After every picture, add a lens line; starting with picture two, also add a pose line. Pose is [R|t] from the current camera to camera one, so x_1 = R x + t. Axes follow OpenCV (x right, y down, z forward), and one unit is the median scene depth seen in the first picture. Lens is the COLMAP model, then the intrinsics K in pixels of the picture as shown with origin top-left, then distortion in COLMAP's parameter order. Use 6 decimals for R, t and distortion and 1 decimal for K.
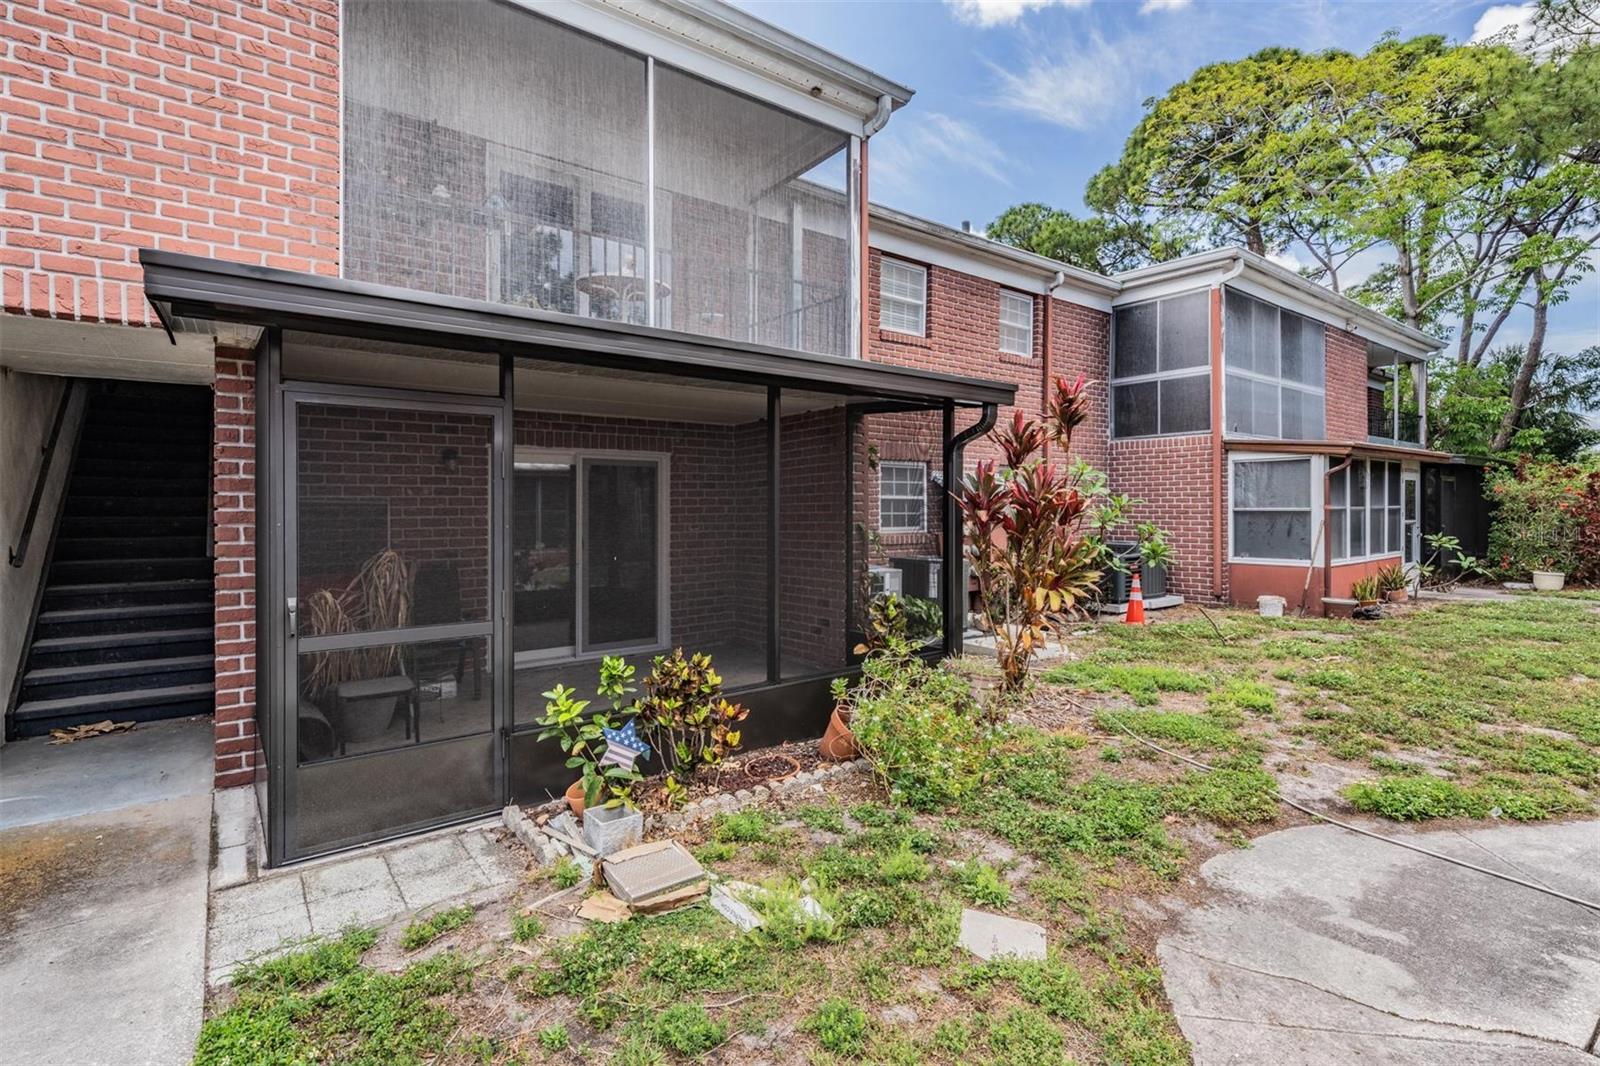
lens RADIAL K [[738.0, 0, 786.7], [0, 738.0, 512.6], [0, 0, 1]] dist [0.001878, -0.000317]
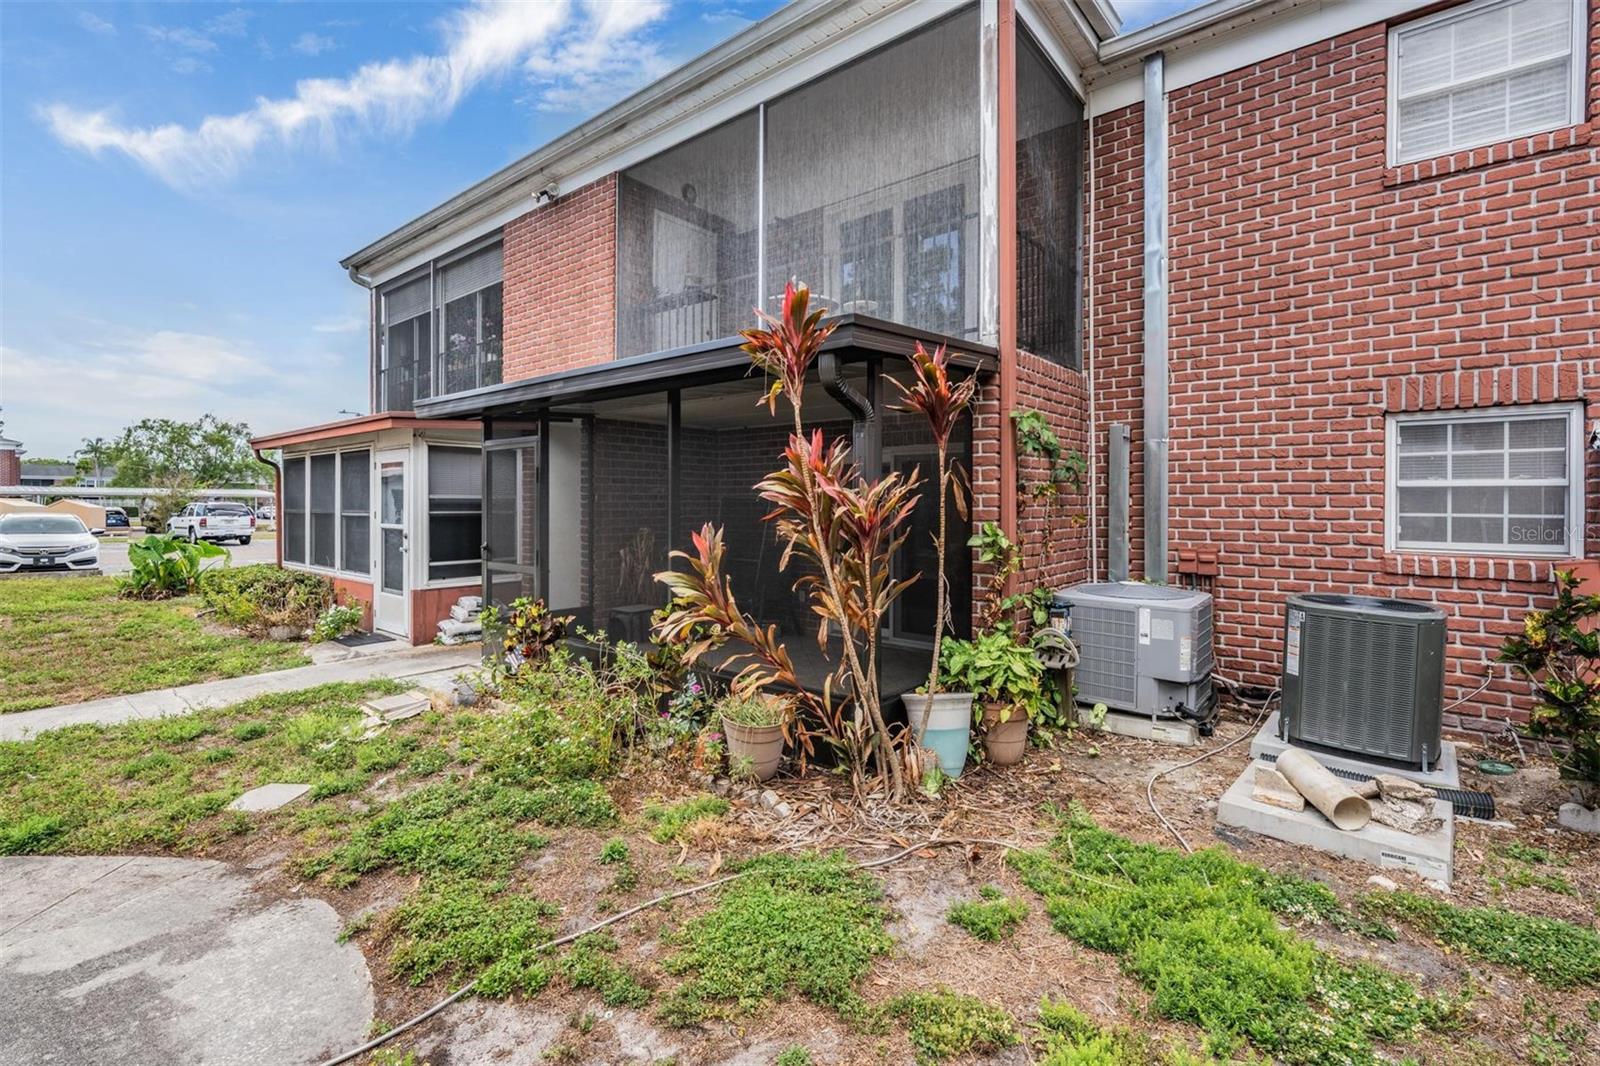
lens RADIAL K [[710.7, 0, 795.7], [0, 710.7, 521.5], [0, 0, 1]] dist [-0.000299, 0.000481]
pose [[0.241621, 0.021700, -0.970128, 1.155767], [-0.007396, 0.999762, 0.020521, -0.003276], [0.970342, 0.002217, 0.241724, 1.019496]]
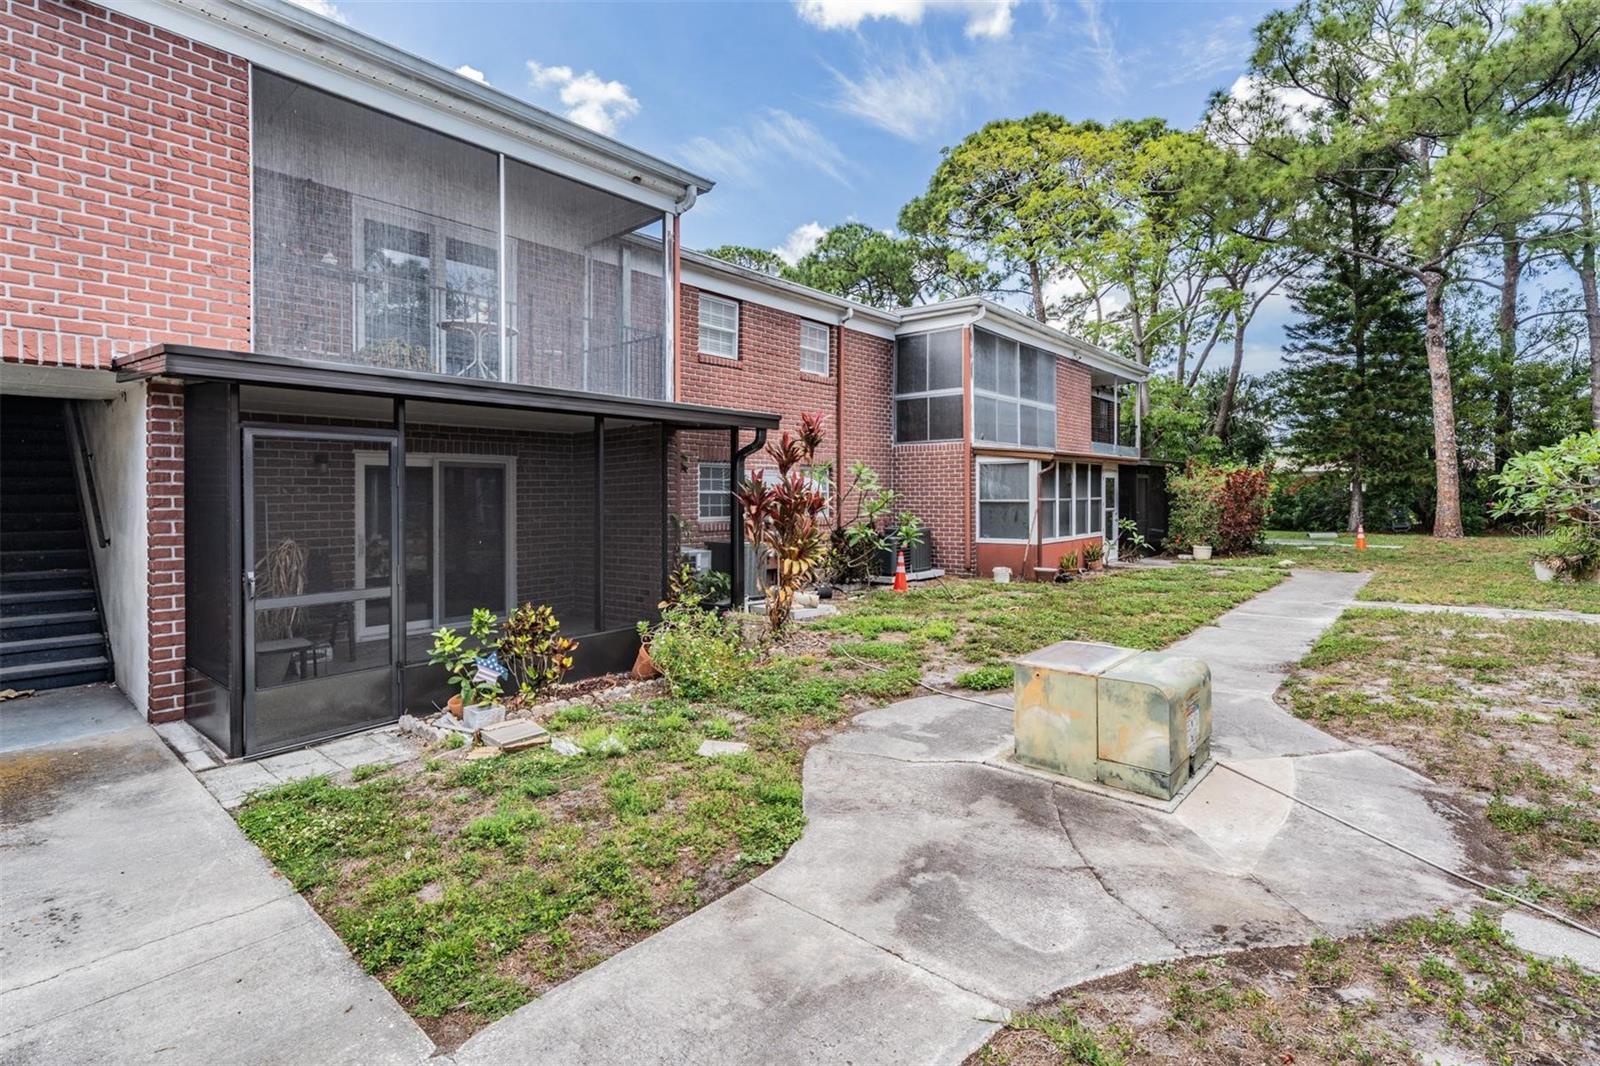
lens RADIAL K [[737.9, 0, 795.2], [0, 737.9, 499.8], [0, 0, 1]] dist [0.000914, 0.000178]
pose [[0.977137, -0.002688, 0.212592, 0.052523], [0.003018, 0.999995, -0.001229, -0.014328], [-0.212588, 0.001843, 0.977140, -0.475430]]
